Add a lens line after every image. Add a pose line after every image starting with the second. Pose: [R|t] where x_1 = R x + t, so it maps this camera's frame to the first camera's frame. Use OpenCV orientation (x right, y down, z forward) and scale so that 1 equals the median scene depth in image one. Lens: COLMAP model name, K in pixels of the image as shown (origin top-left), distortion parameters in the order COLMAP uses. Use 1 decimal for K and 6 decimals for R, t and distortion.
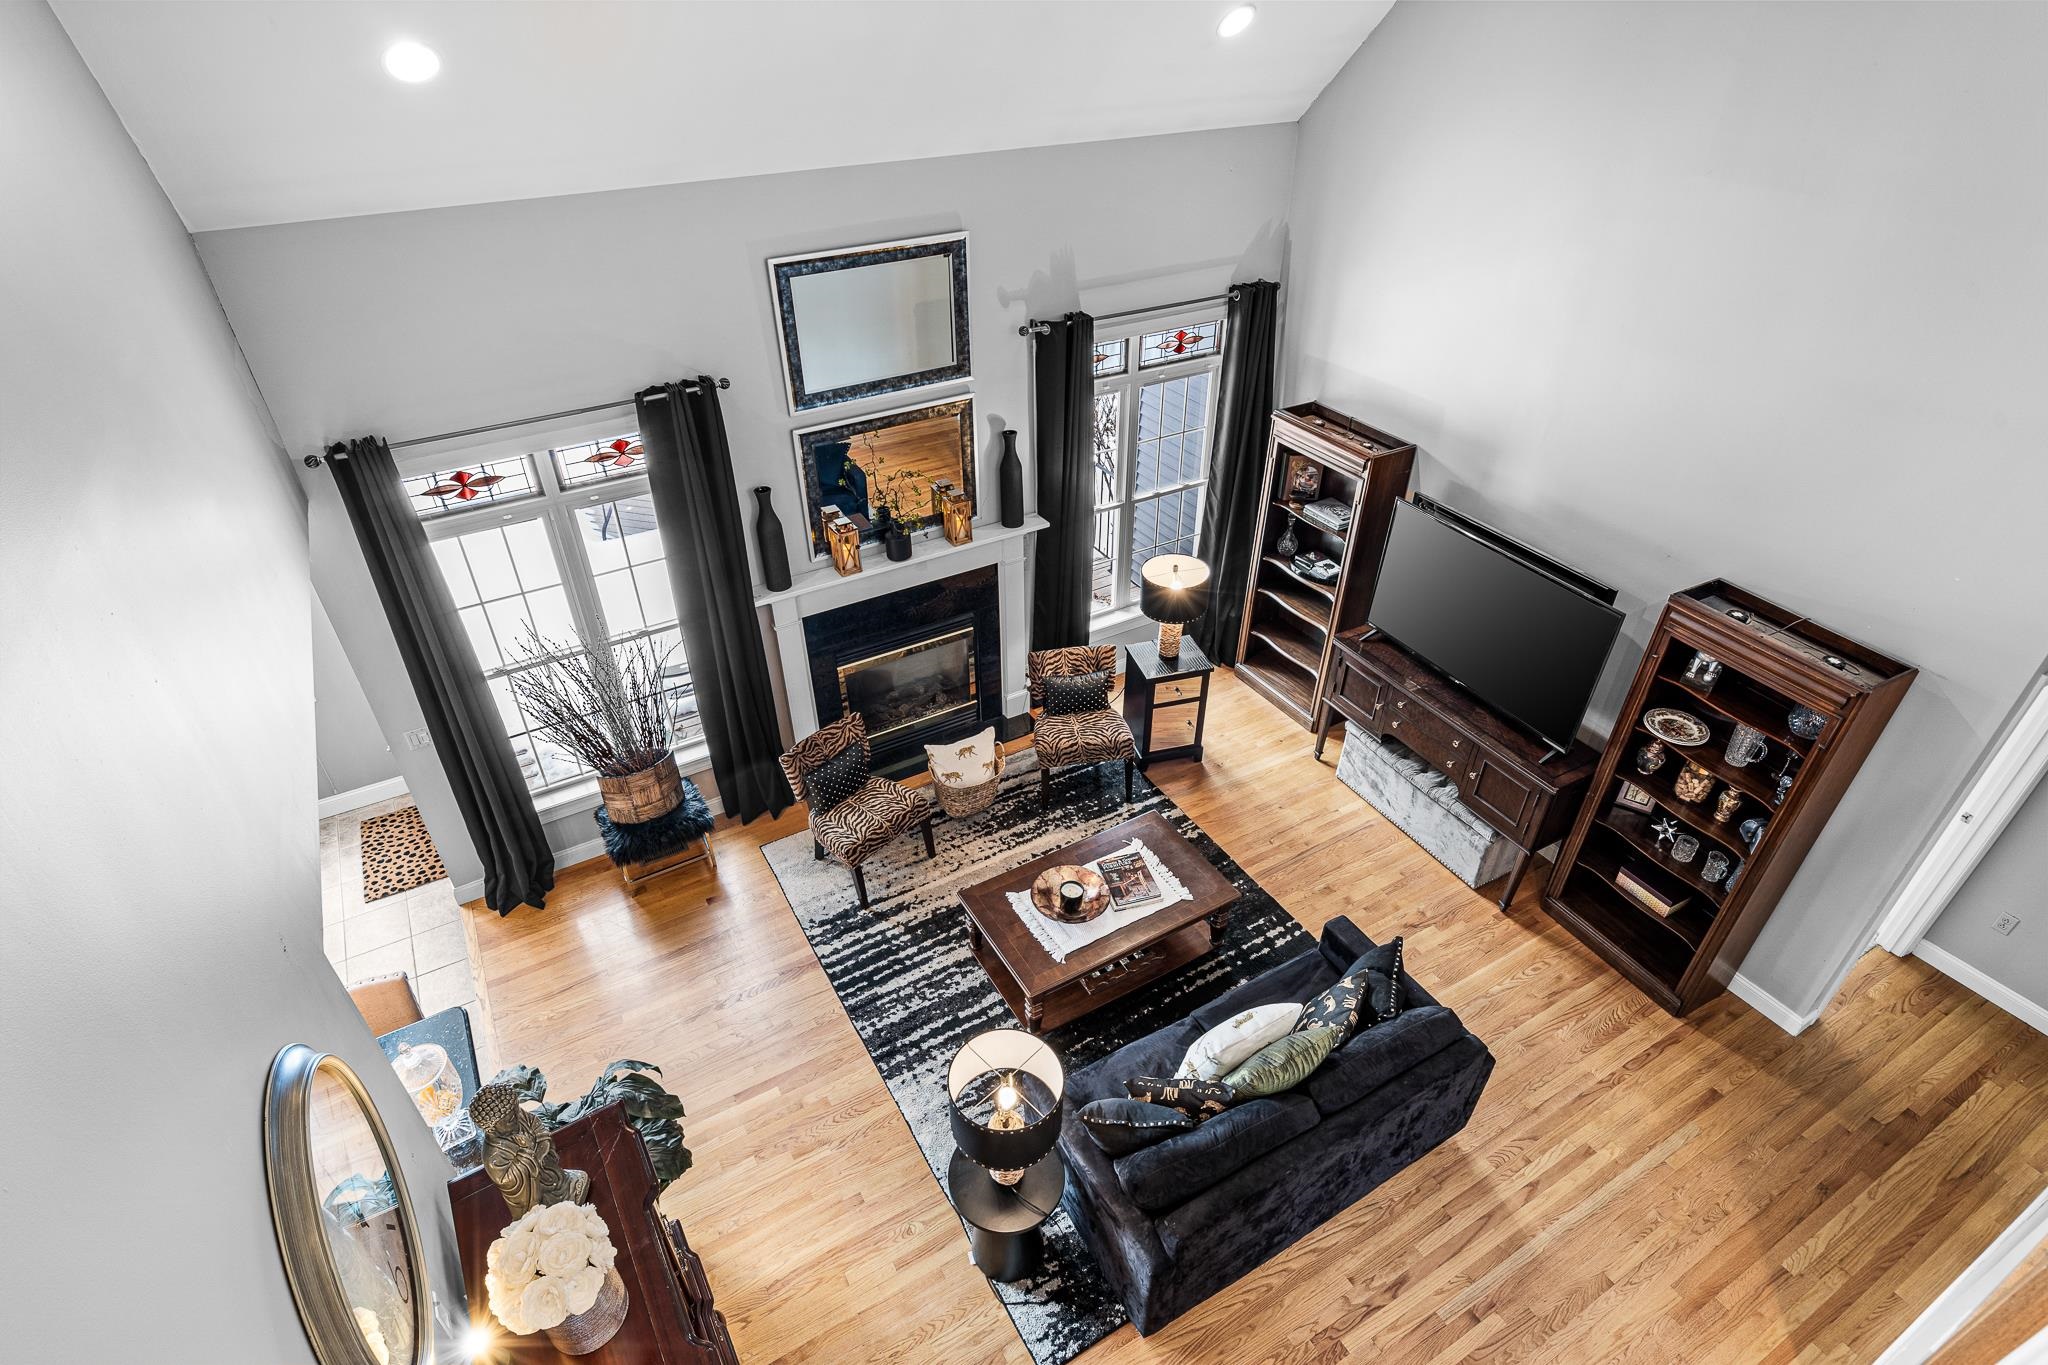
lens RADIAL K [[1037.0, 0, 1028.9], [0, 1037.0, 662.7], [0, 0, 1]] dist [0.000833, -0.000091]
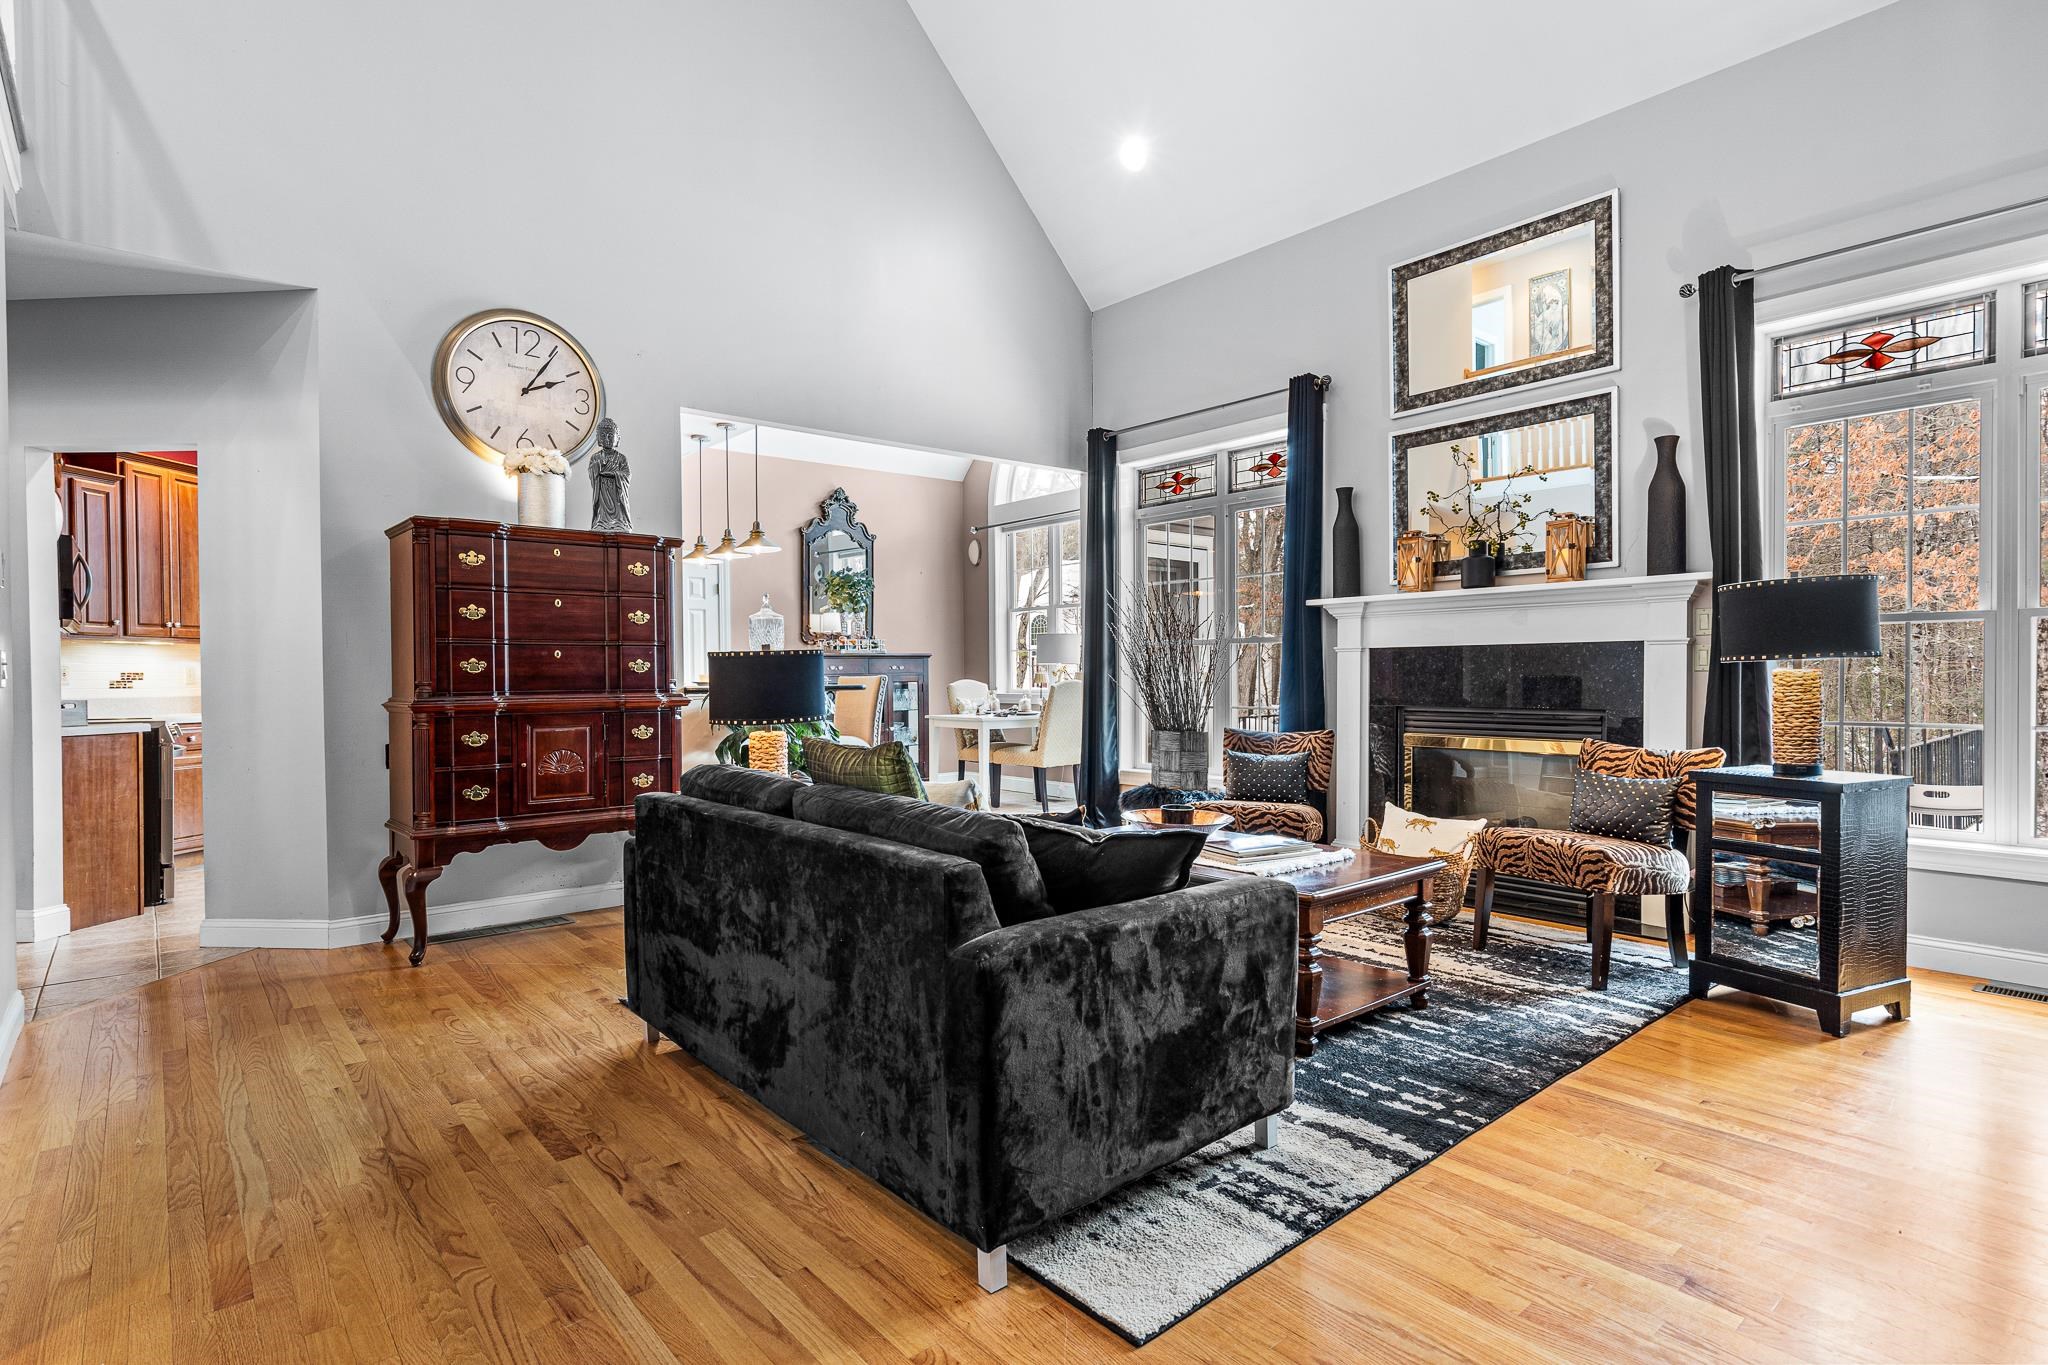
lens RADIAL K [[1032.4, 0, 1026.2], [0, 1032.4, 679.9], [0, 0, 1]] dist [0.002059, 0.000060]
pose [[0.181166, 0.005674, -0.983436, 0.664956], [-0.556441, 0.825118, -0.097746, 0.252703], [0.810896, 0.564932, 0.152641, 0.697085]]
